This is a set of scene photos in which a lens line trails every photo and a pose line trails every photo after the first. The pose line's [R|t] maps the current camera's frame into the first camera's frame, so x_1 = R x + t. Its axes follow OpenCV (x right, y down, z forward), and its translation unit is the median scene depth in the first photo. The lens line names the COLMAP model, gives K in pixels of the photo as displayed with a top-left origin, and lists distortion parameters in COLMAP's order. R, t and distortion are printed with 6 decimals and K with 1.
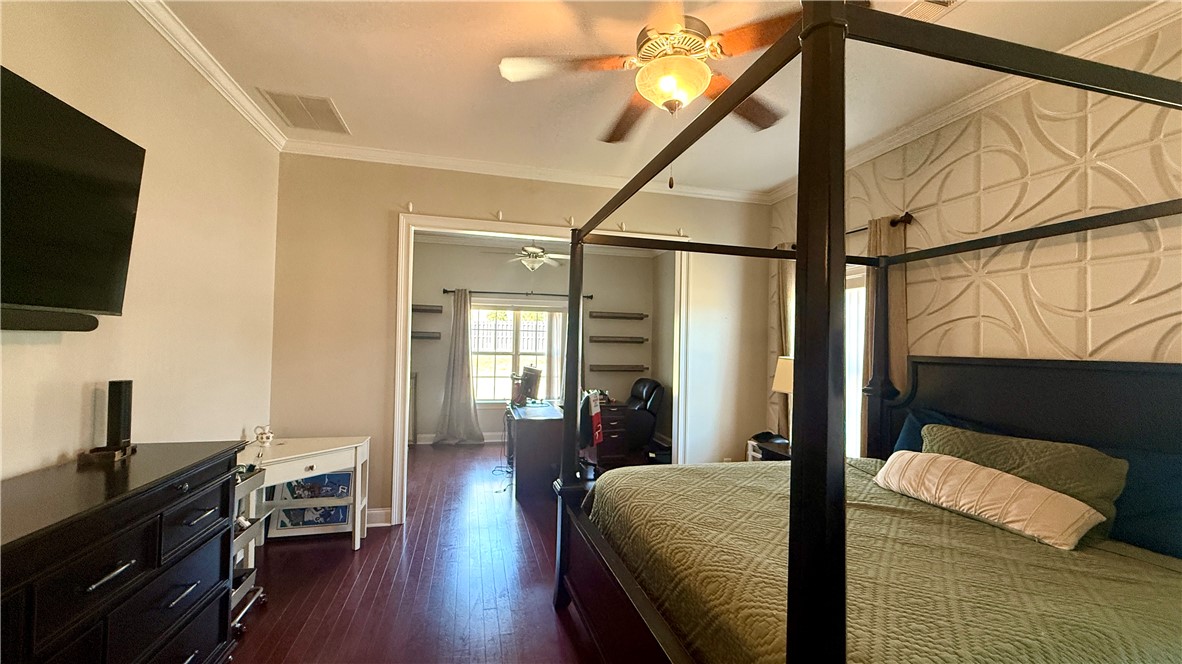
lens RADIAL K [[475.3, 0, 589.6], [0, 475.3, 330.2], [0, 0, 1]] dist [0.004656, -0.000470]
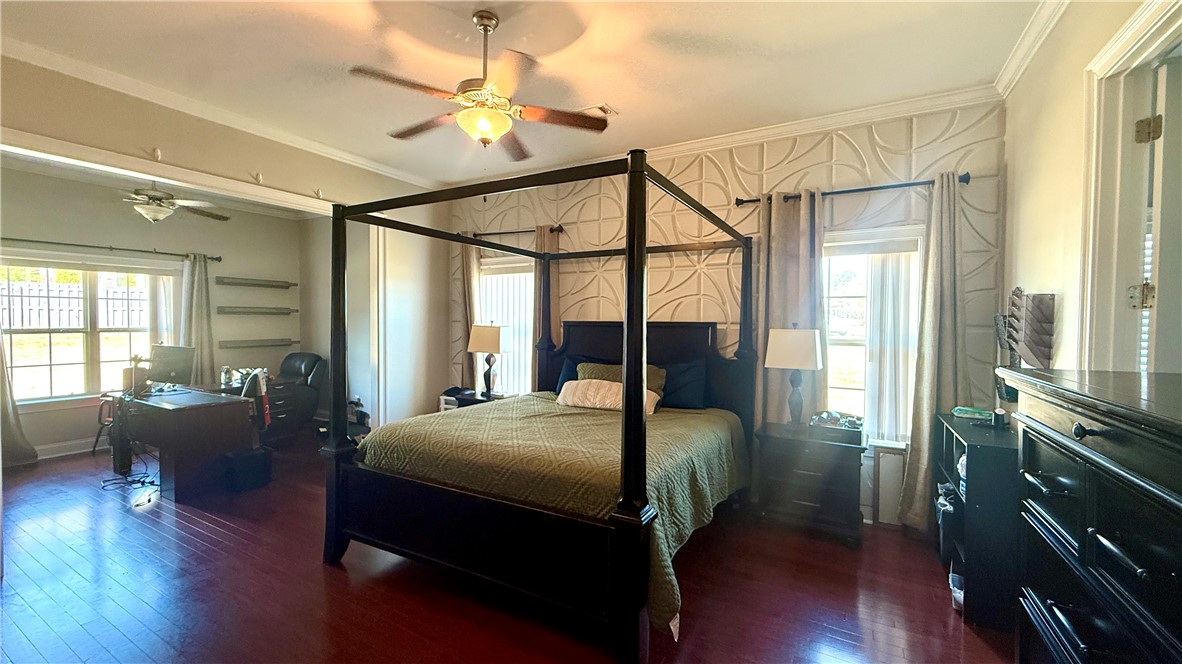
lens RADIAL K [[475.3, 0, 593.3], [0, 475.3, 333.0], [0, 0, 1]] dist [0.004656, -0.000470]
pose [[0.689008, -0.035328, 0.723892, -0.342219], [-0.013961, 0.997979, 0.061992, -0.004920], [-0.724619, -0.052819, 0.687123, -0.107748]]
